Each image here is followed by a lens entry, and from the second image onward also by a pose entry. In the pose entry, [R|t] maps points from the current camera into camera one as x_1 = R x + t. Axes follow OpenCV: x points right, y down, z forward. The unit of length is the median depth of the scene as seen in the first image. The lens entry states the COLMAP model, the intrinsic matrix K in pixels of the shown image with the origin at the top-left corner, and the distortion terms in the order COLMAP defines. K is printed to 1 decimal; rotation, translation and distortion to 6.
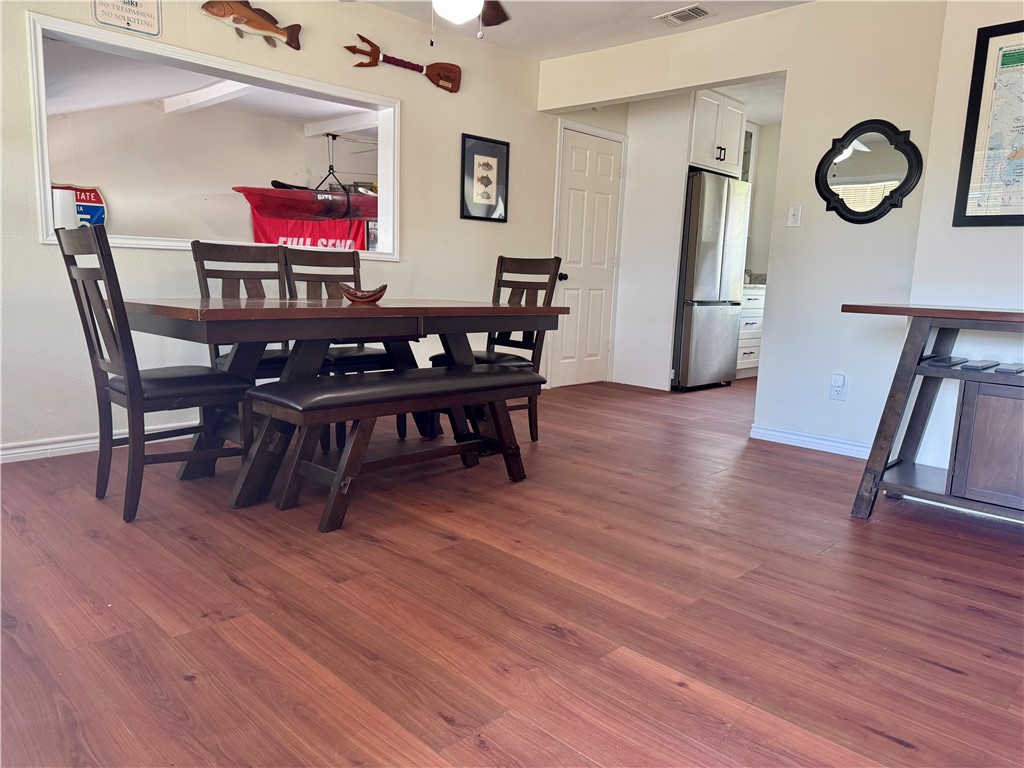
lens RADIAL K [[716.3, 0, 504.3], [0, 716.3, 394.7], [0, 0, 1]] dist [0.051135, -0.059289]
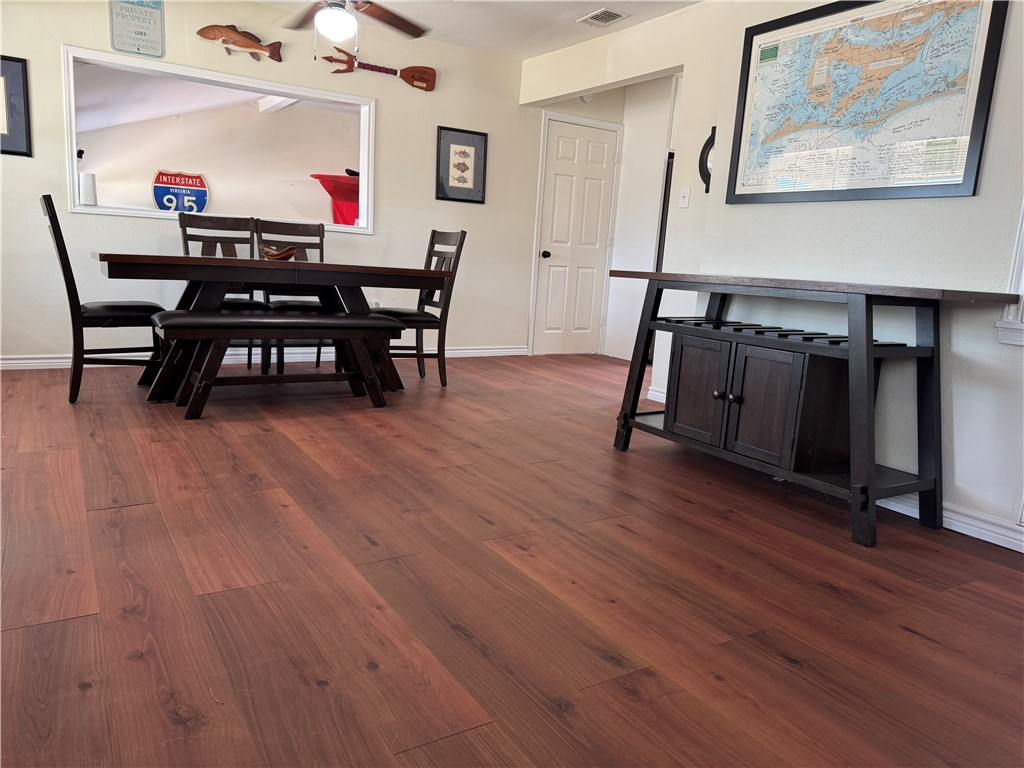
lens RADIAL K [[717.3, 0, 514.1], [0, 717.3, 393.9], [0, 0, 1]] dist [0.044475, -0.062465]
pose [[0.974590, 0.064664, -0.214458, 0.413221], [-0.062261, 0.997898, 0.017951, 0.049090], [0.215168, -0.004142, 0.976568, -0.136513]]
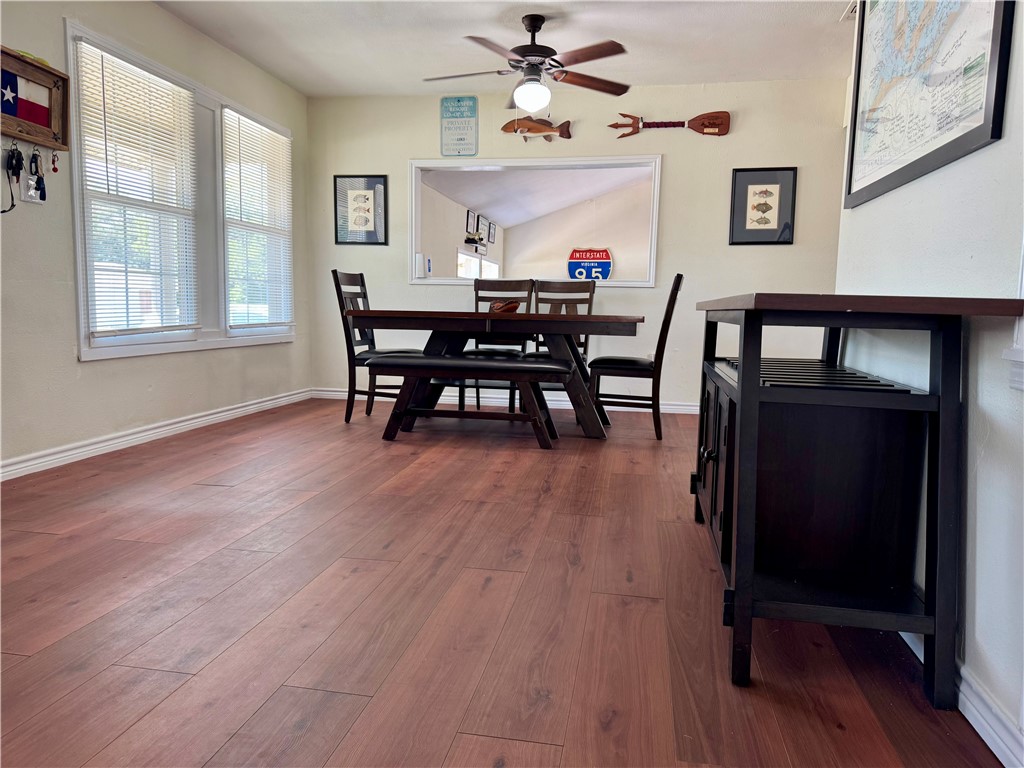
lens RADIAL K [[714.7, 0, 512.0], [0, 714.7, 384.0], [0, 0, 1]] dist [0.167774, -0.346914]
pose [[0.576292, 0.064567, -0.814690, 0.814599], [-0.133935, 0.990857, -0.016213, 0.028327], [0.806194, 0.118459, 0.579671, 0.157171]]
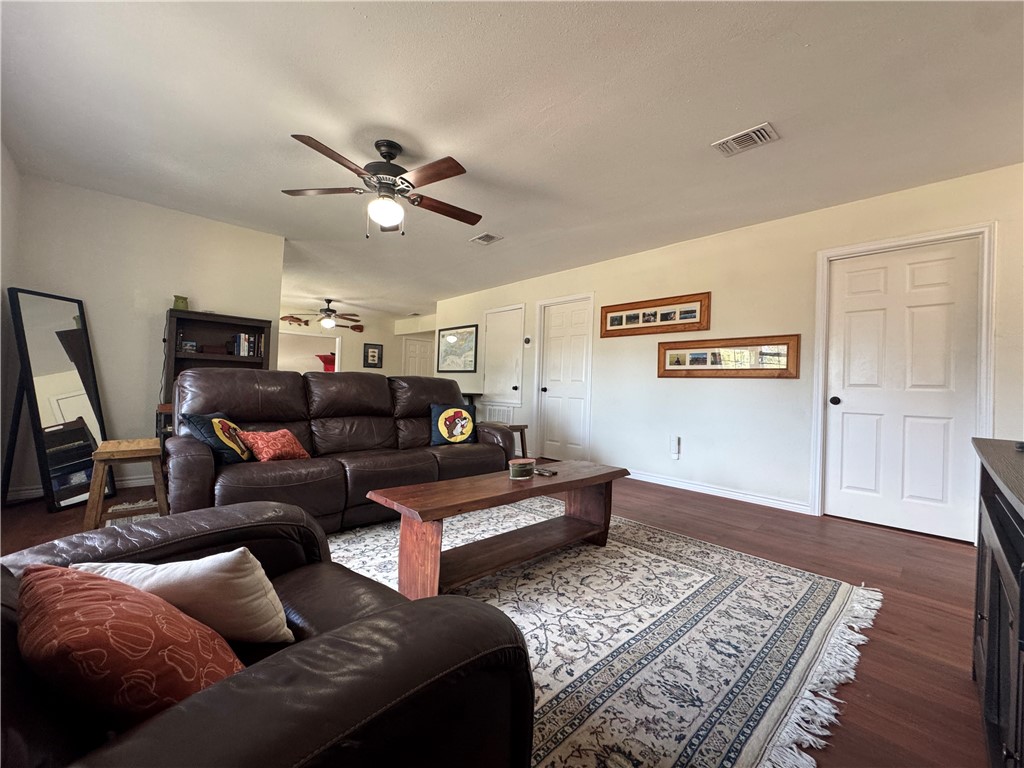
lens RADIAL K [[408.7, 0, 512.0], [0, 408.7, 384.0], [0, 0, 1]] dist [-0.002015, -0.000090]
pose [[0.999603, -0.003660, -0.027921, 0.841039], [-0.001154, 0.985360, -0.170484, 0.186979], [0.028136, 0.170448, 0.984965, -1.025865]]
